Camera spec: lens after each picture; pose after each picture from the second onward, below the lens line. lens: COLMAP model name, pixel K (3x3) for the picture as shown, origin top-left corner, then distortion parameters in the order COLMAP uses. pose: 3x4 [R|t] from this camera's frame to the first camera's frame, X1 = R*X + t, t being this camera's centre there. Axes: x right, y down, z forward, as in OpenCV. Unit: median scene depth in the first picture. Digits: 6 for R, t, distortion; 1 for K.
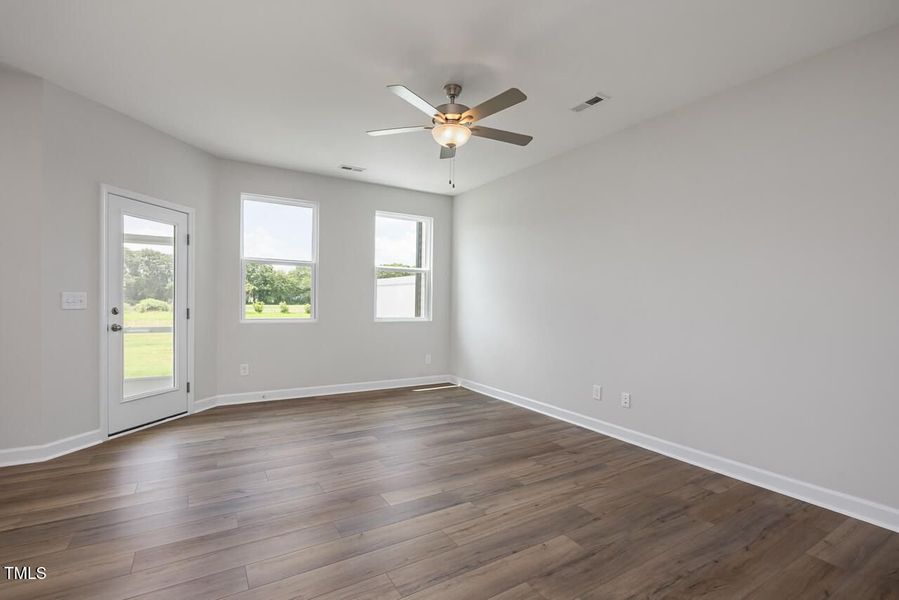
lens RADIAL K [[429.6, 0, 461.1], [0, 429.6, 311.6], [0, 0, 1]] dist [-0.013516, 0.000393]
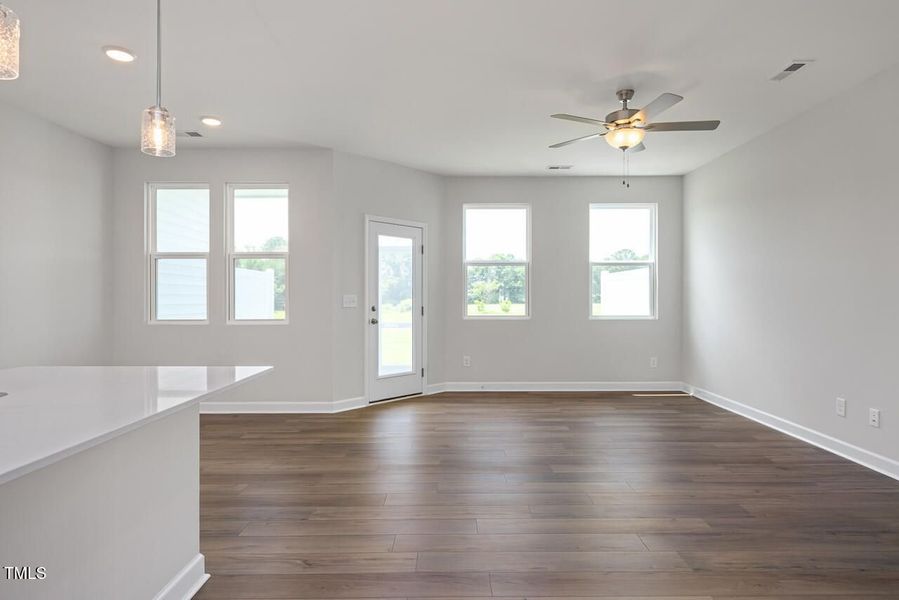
lens RADIAL K [[524.2, 0, 448.5], [0, 524.2, 301.3], [0, 0, 1]] dist [-0.017075, 0.002904]
pose [[0.848934, -0.012854, -0.528343, 0.211043], [0.002880, 0.999802, -0.019697, 0.006919], [0.528492, 0.015200, 0.848802, -0.223542]]
